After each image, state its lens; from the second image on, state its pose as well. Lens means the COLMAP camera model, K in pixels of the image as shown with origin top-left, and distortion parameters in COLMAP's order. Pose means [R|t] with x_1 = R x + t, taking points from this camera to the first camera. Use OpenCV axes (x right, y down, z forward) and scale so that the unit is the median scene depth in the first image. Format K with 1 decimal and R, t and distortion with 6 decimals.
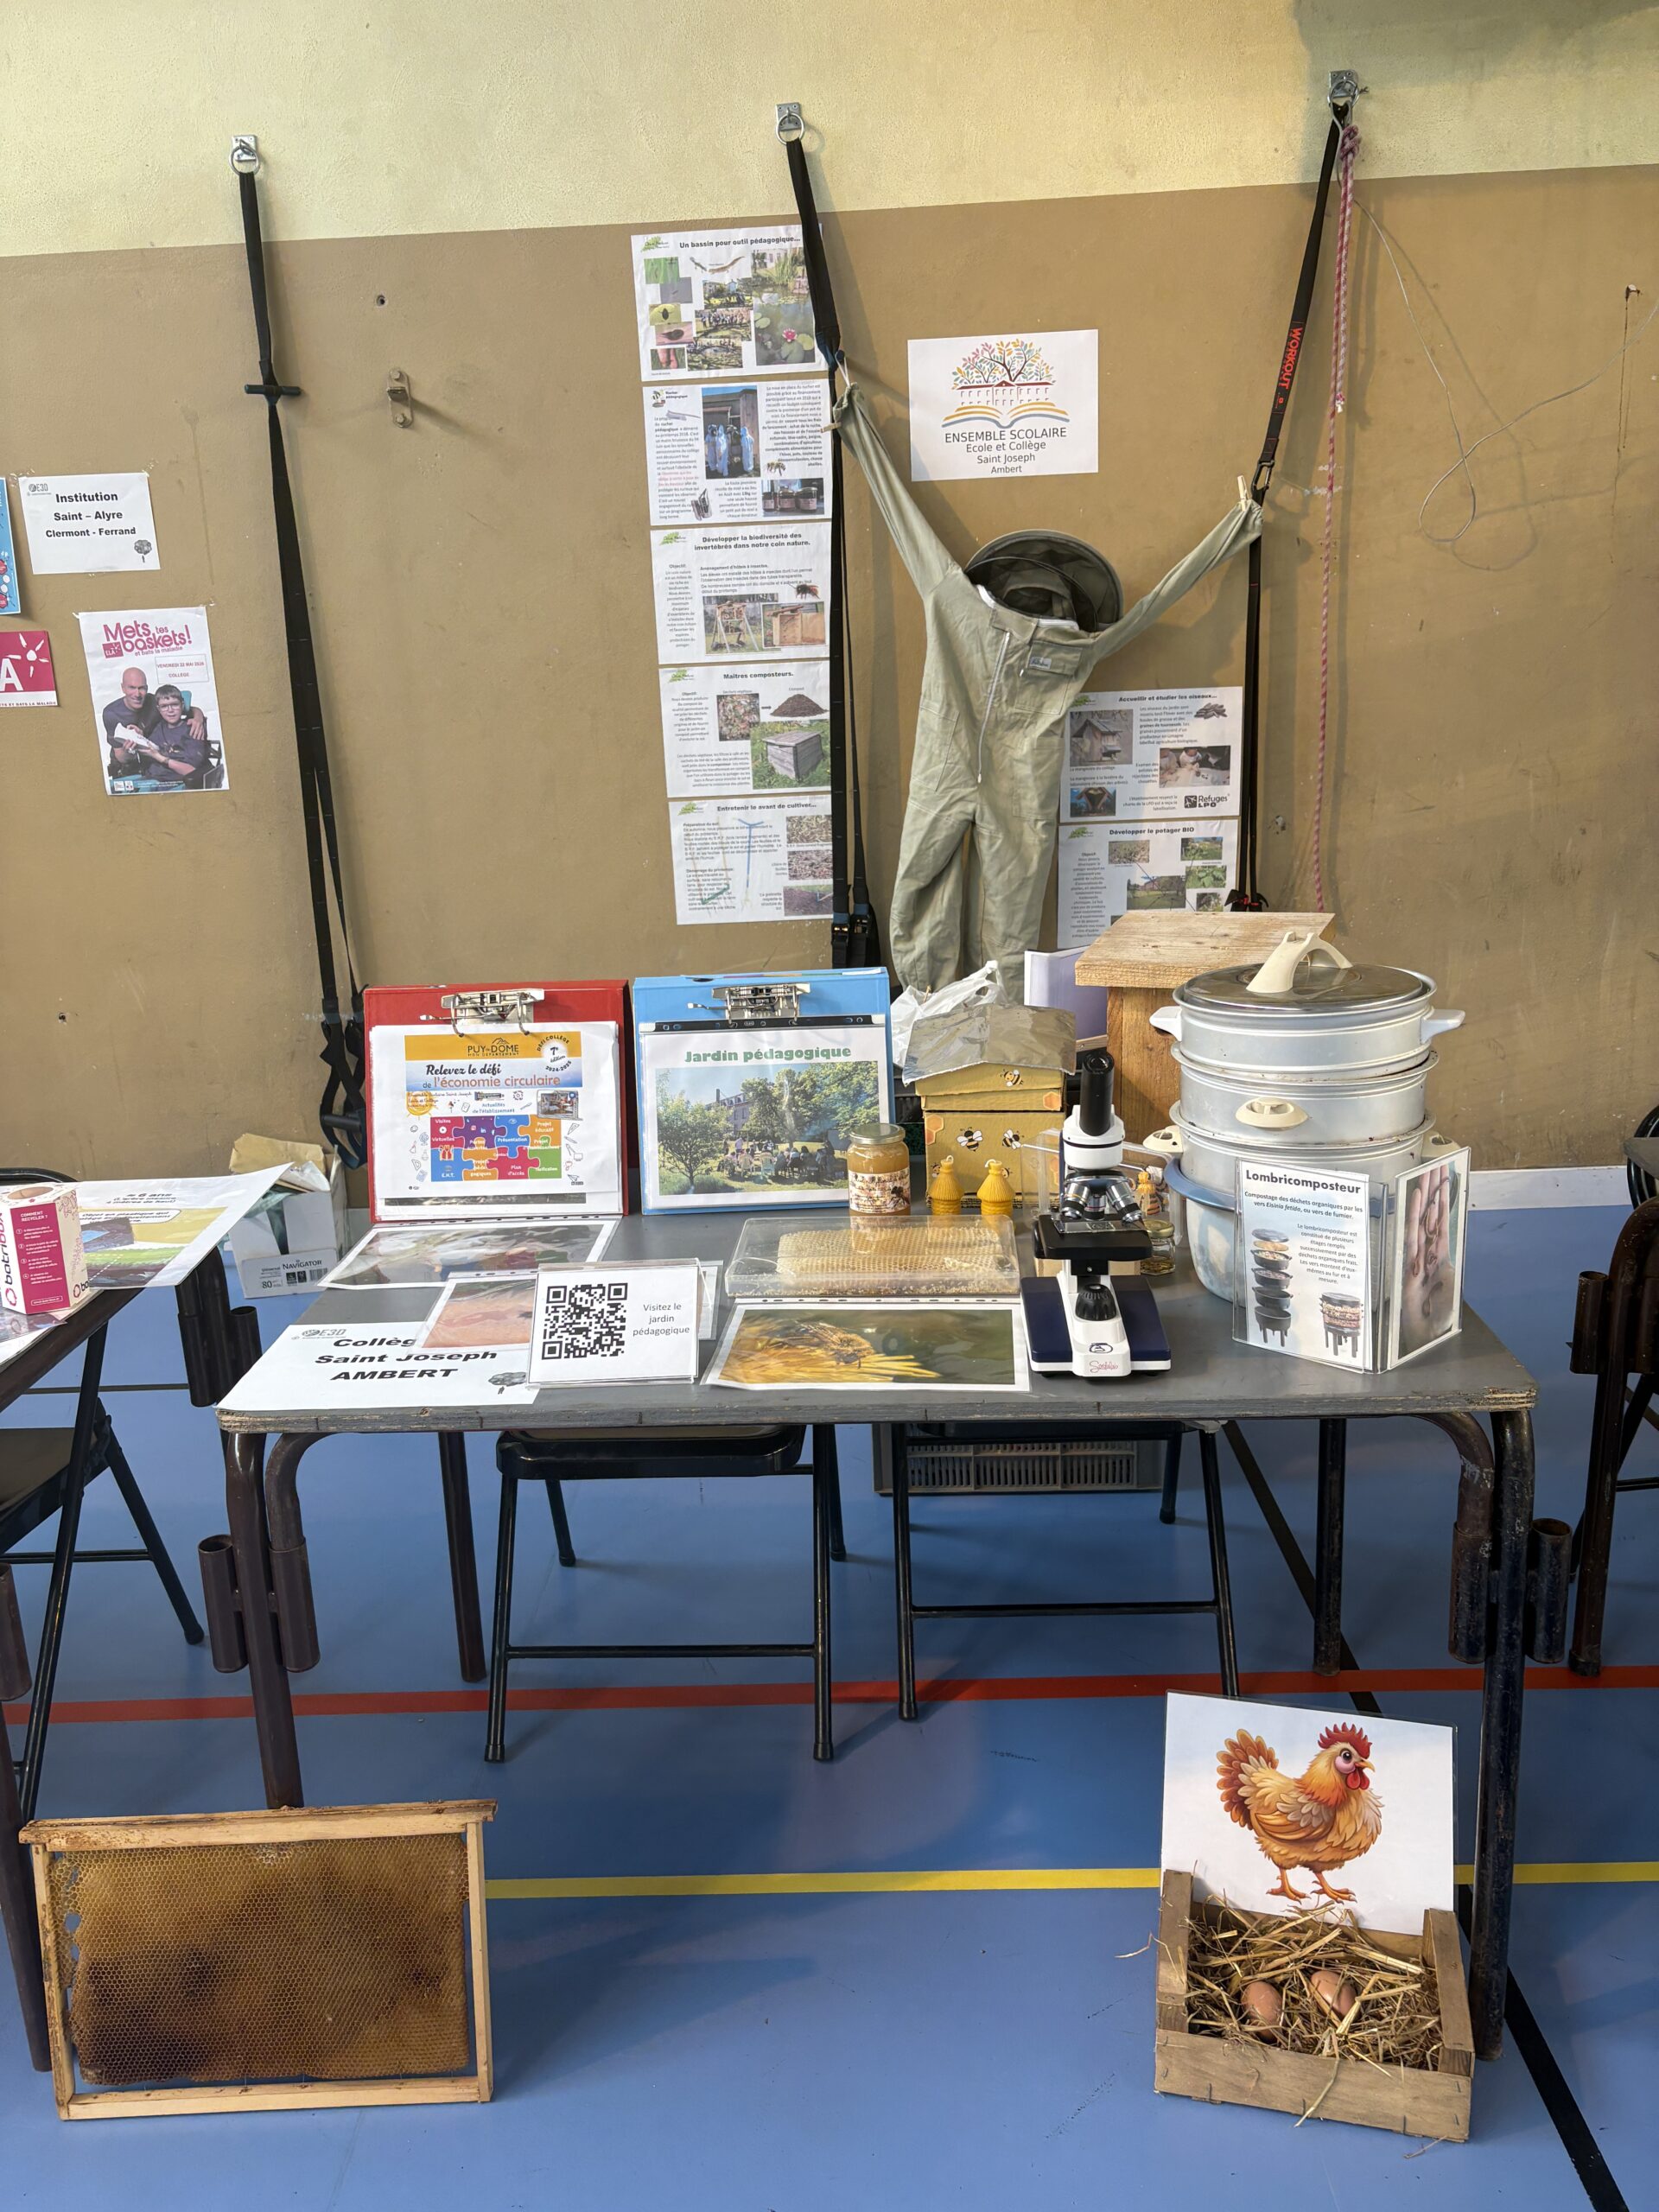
lens RADIAL K [[1667.3, 0, 810.0], [0, 1667.3, 1101.2], [0, 0, 1]] dist [0.017779, 0.006289]
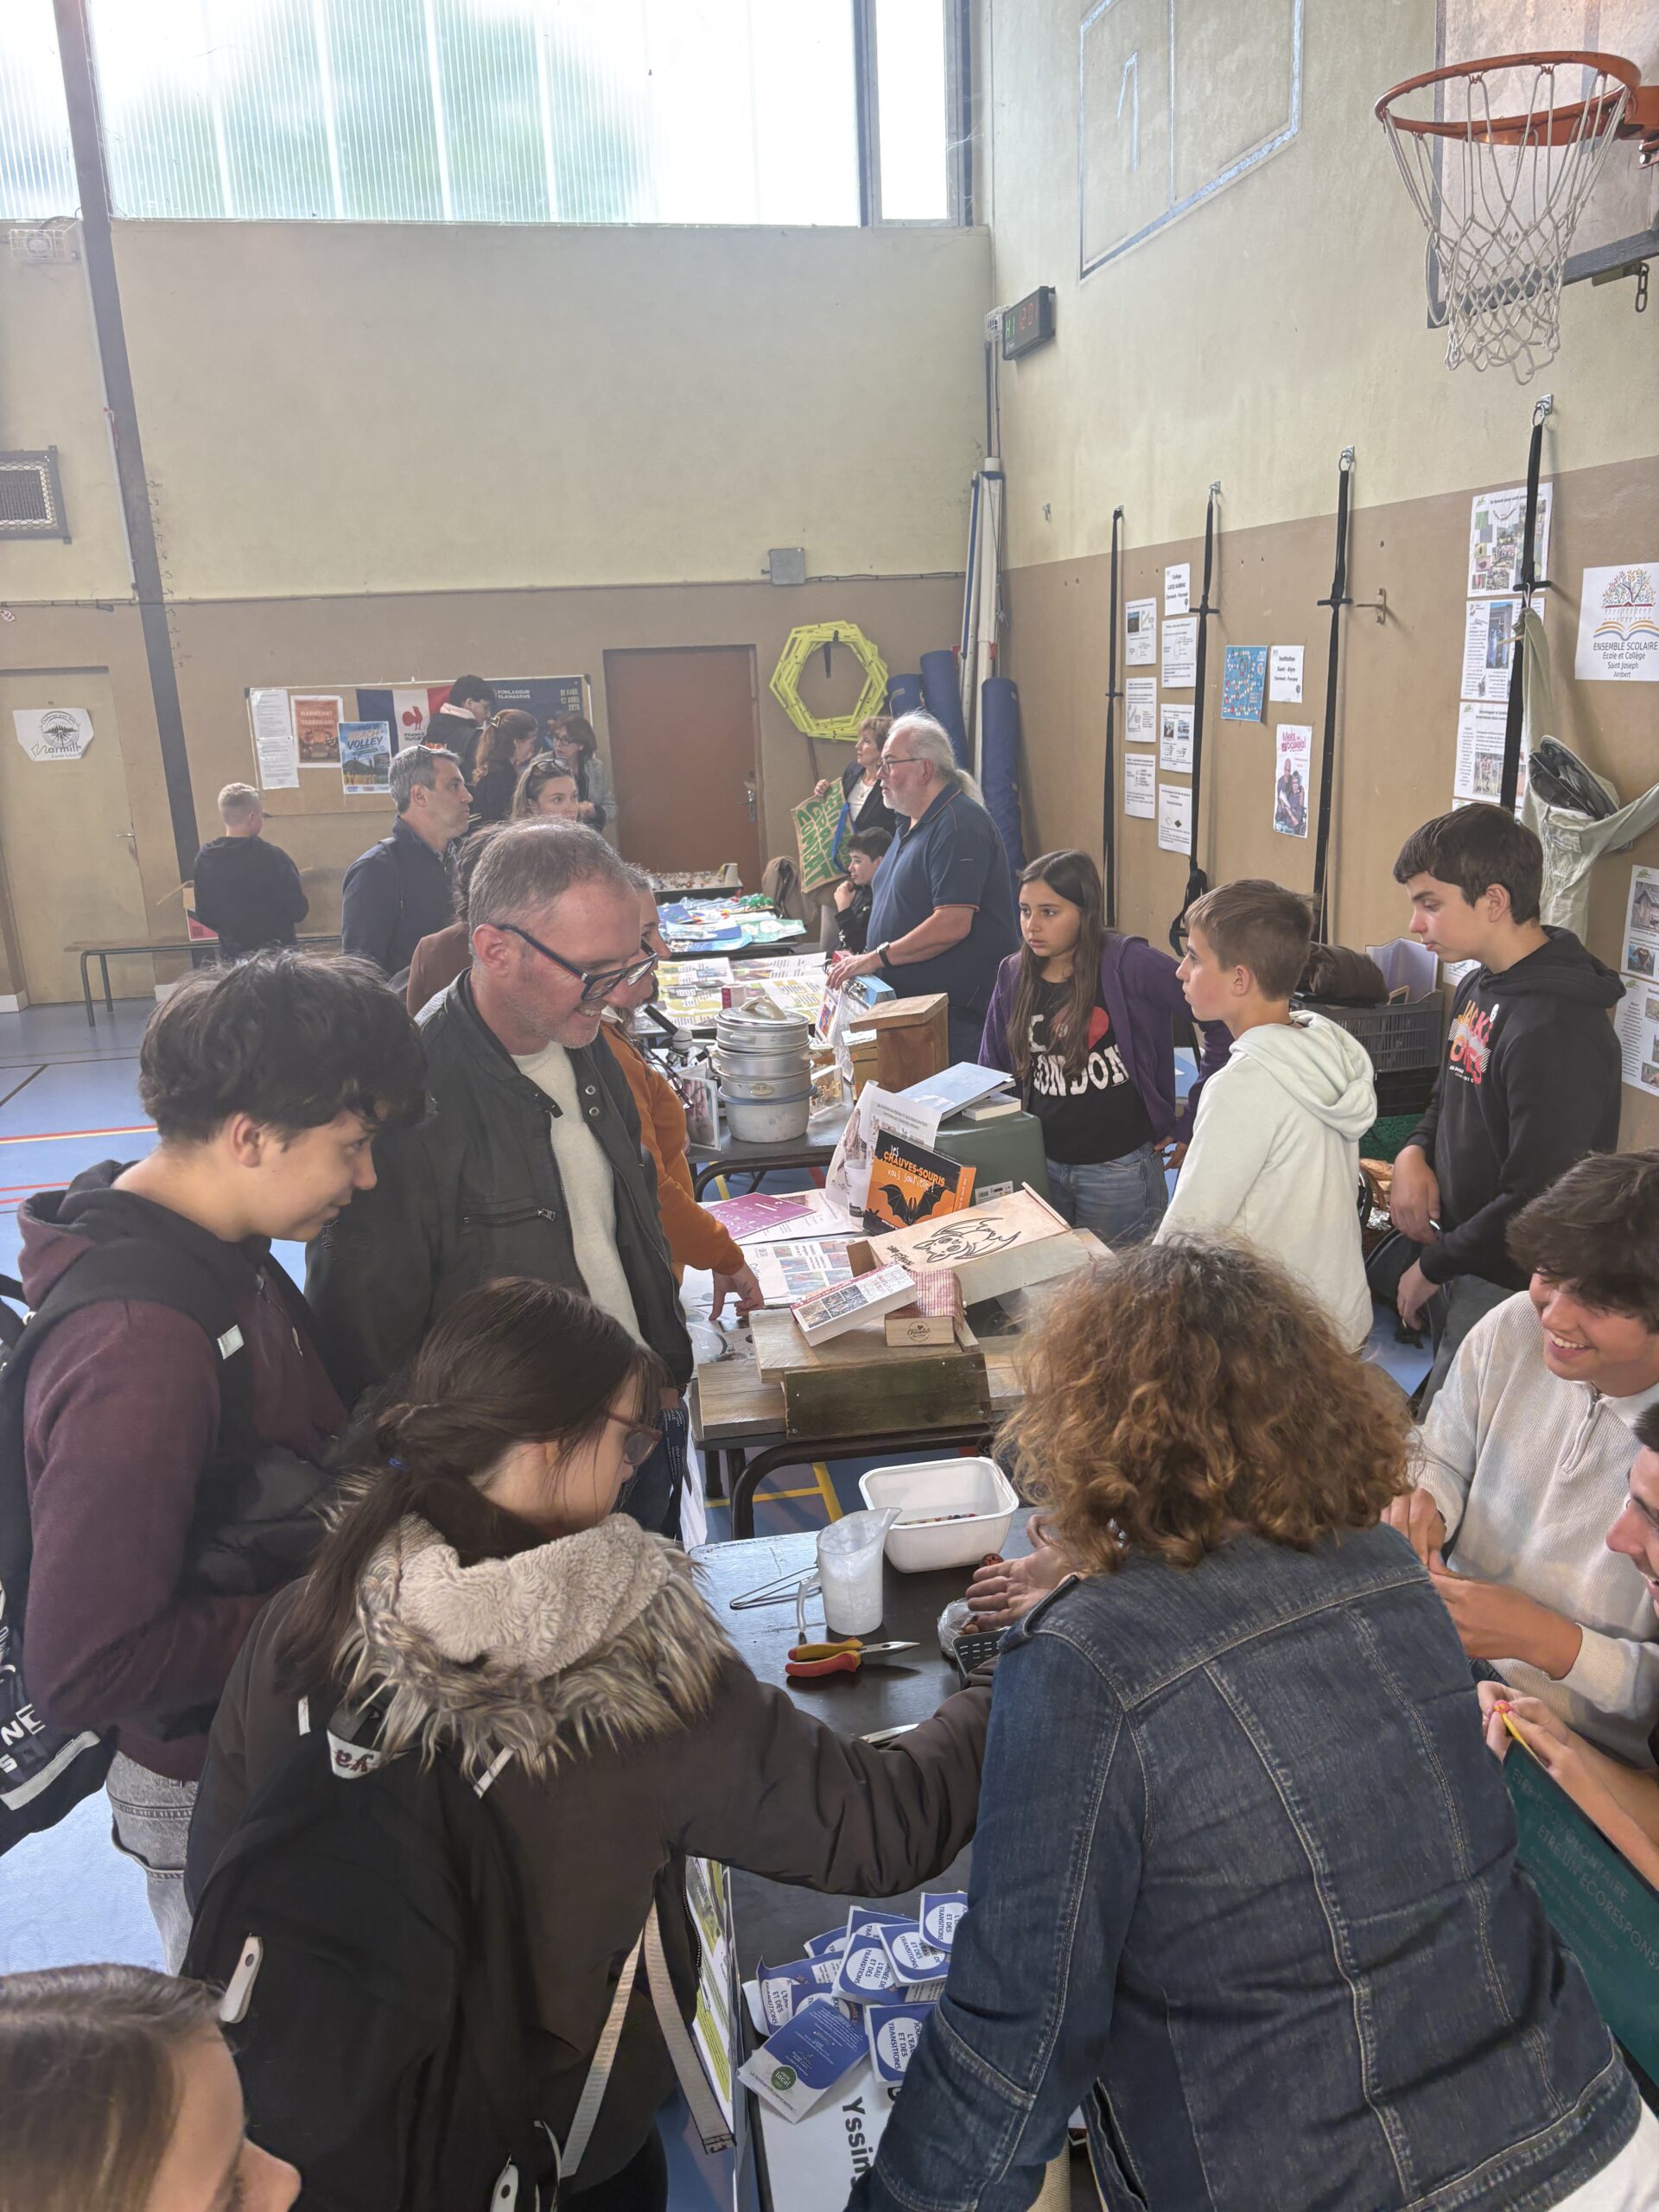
lens RADIAL K [[1656.5, 0, 829.5], [0, 1656.5, 1106.0], [0, 0, 1]] dist [-0.000350, 0.078192]
pose [[0.202281, 0.299872, -0.932287, 1.190875], [-0.212026, 0.942798, 0.257249, -0.270071], [0.956100, 0.145632, 0.254291, 0.198305]]
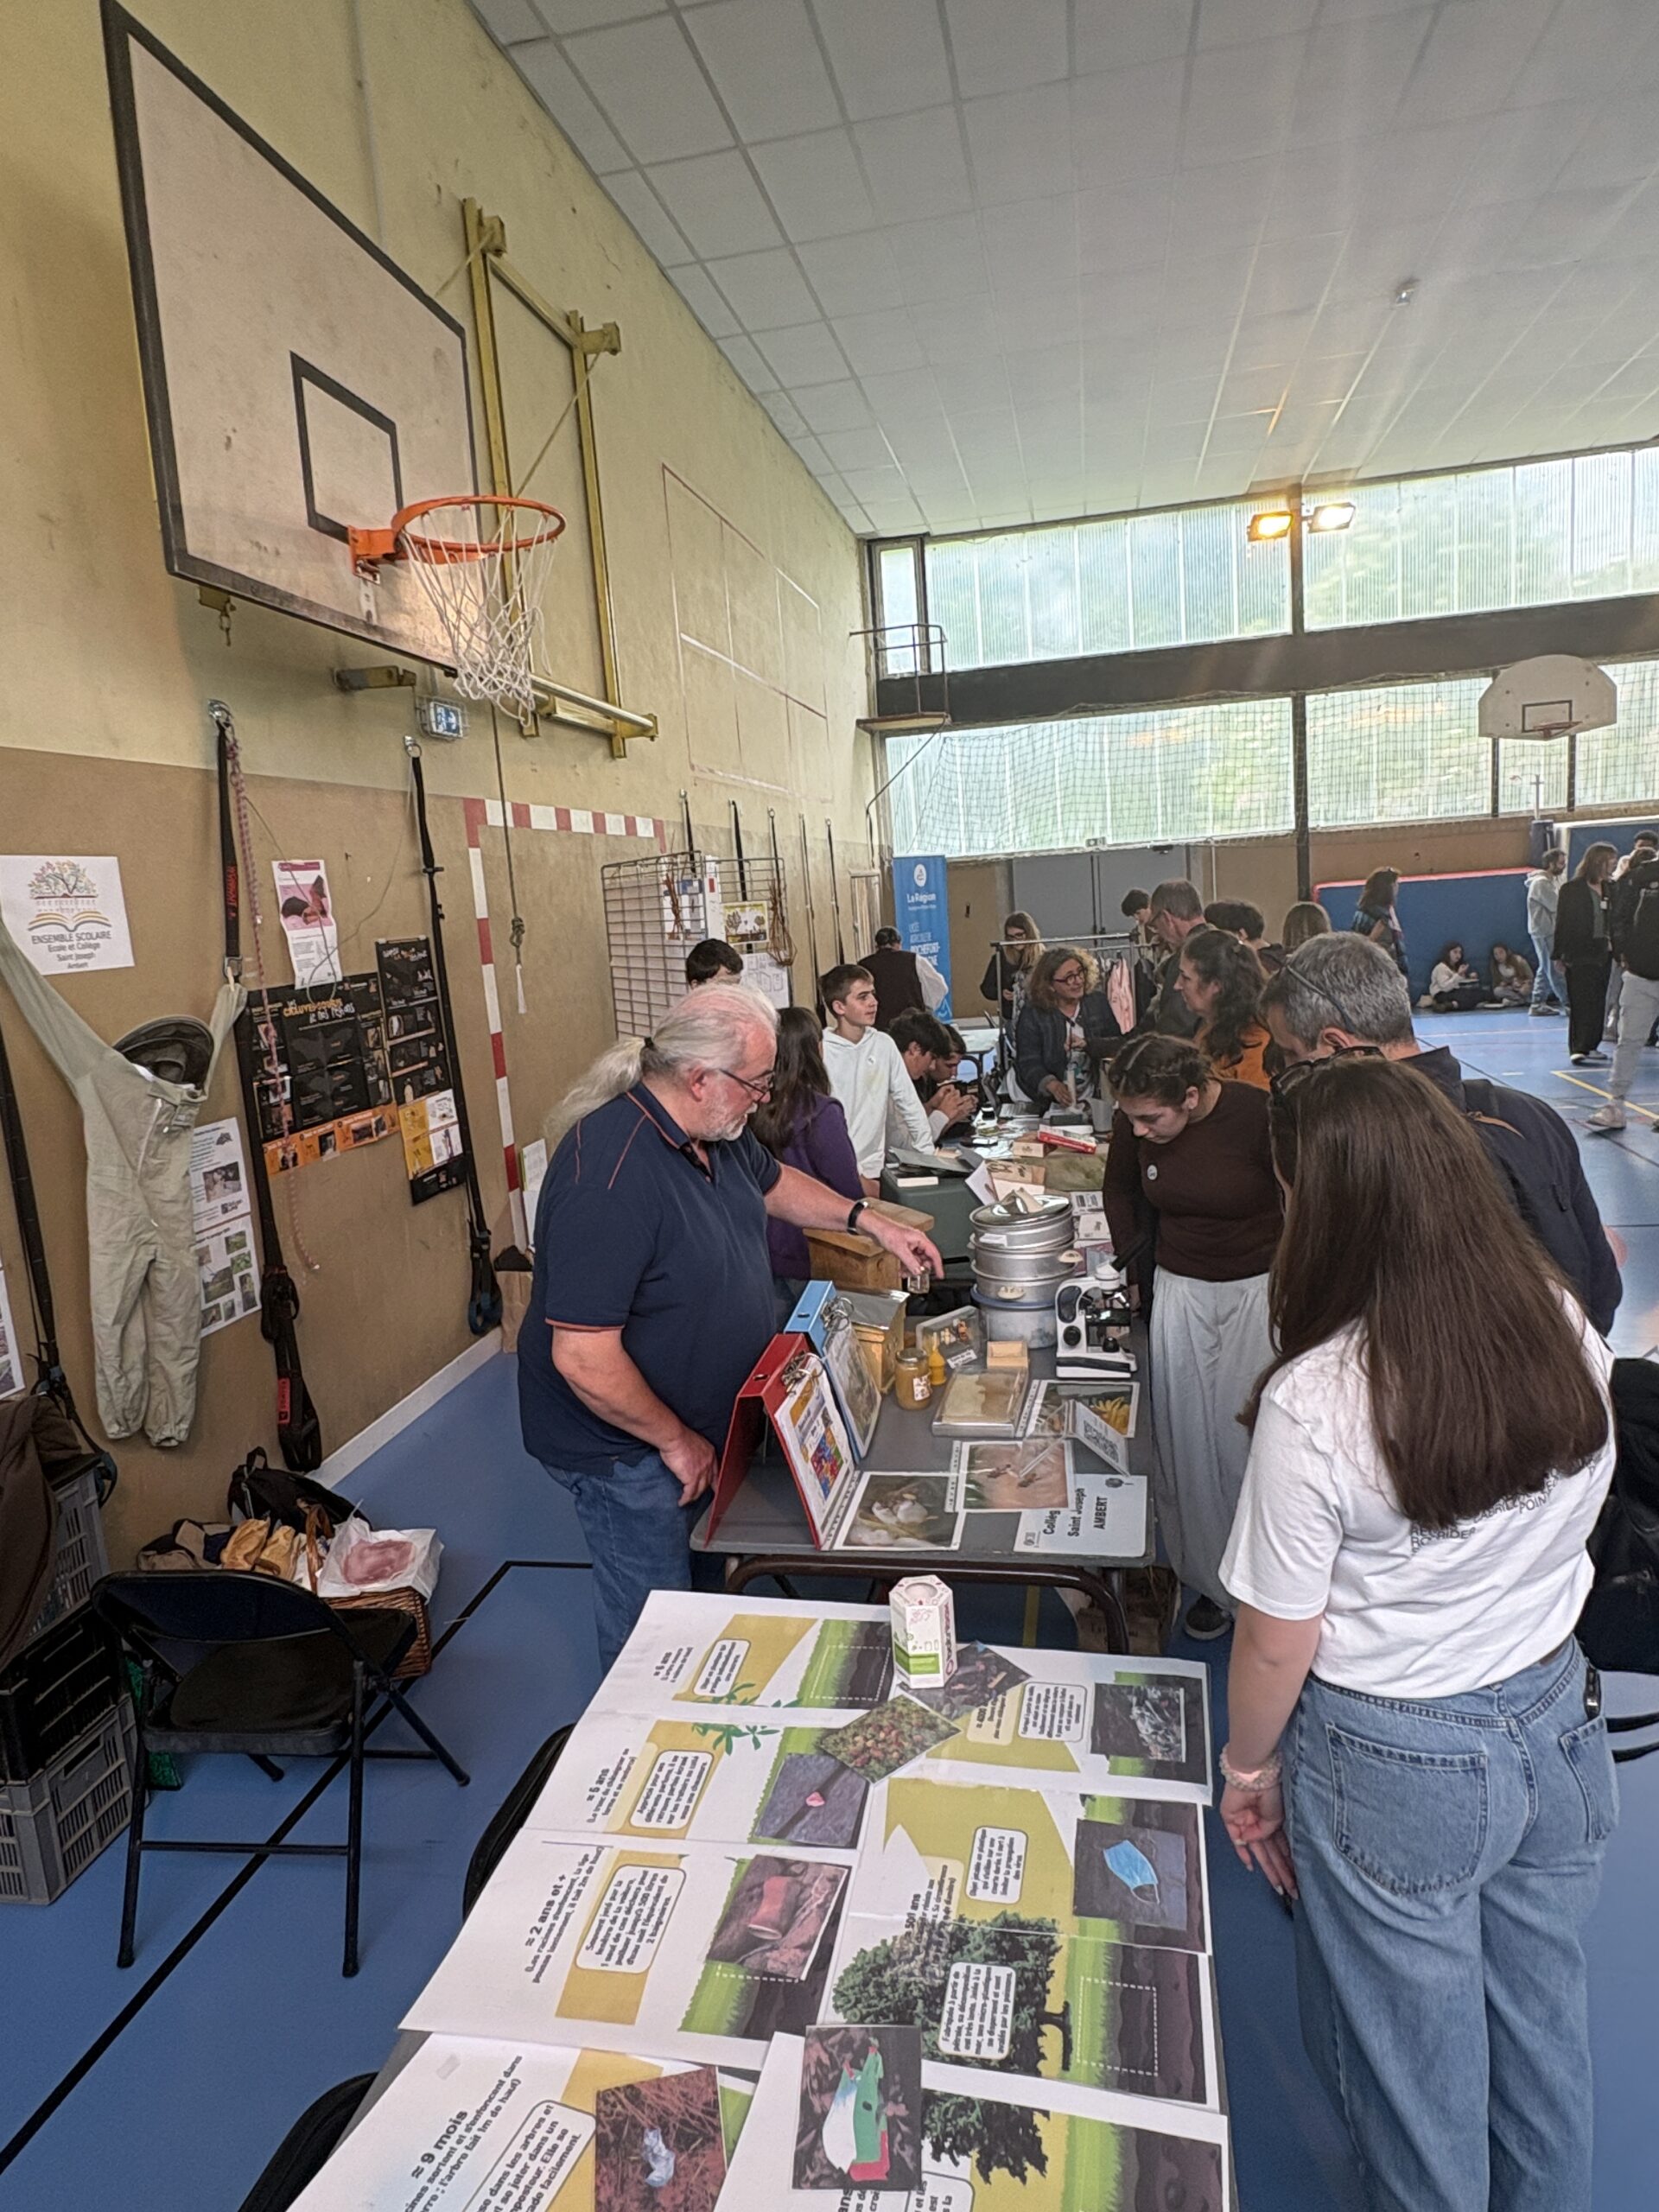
lens RADIAL K [[1323.2, 0, 829.8], [0, 1323.2, 1096.8], [0, 0, 1]] dist [-0.008685, 0.000924]
pose [[0.165865, -0.121468, 0.978639, -0.686868], [0.312330, 0.947768, 0.064701, -0.187051], [-0.935382, 0.294927, 0.195139, 0.361519]]
